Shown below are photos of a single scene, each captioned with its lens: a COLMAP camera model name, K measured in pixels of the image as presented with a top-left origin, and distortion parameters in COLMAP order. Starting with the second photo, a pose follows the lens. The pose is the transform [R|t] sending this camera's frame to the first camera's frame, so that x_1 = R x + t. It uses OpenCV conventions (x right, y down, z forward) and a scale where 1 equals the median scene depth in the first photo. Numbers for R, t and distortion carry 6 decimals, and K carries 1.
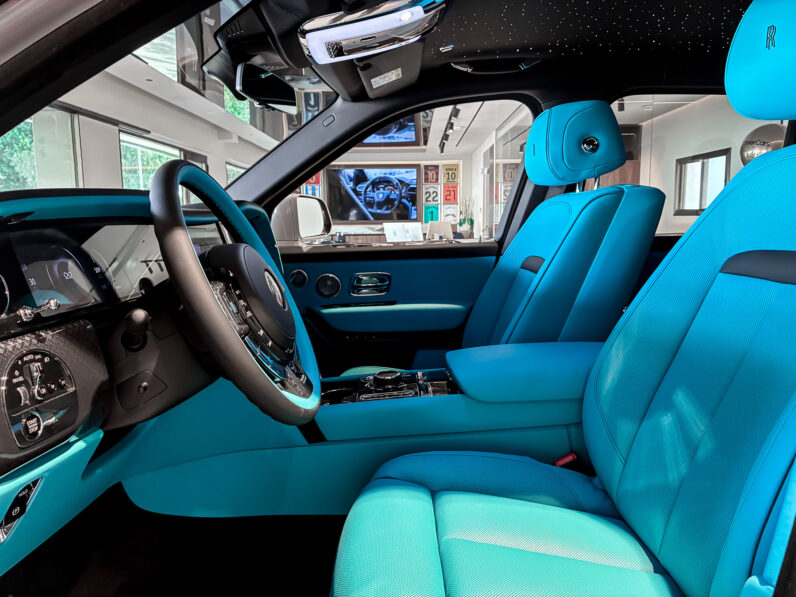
lens RADIAL K [[609.3, 0, 399.3], [0, 609.3, 299.4], [0, 0, 1]] dist [0.028584, -0.053693]
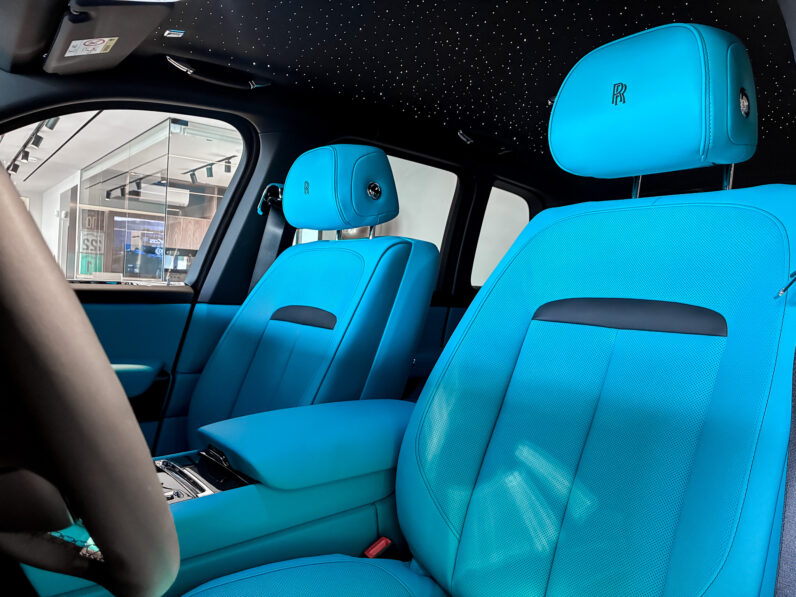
lens RADIAL K [[609.3, 0, 399.3], [0, 609.3, 299.4], [0, 0, 1]] dist [0.028584, -0.053693]
pose [[0.775664, 0.043647, 0.629634, -0.239298], [0.020220, 0.995375, -0.093910, 0.009638], [-0.630821, 0.085574, 0.771195, 0.327240]]
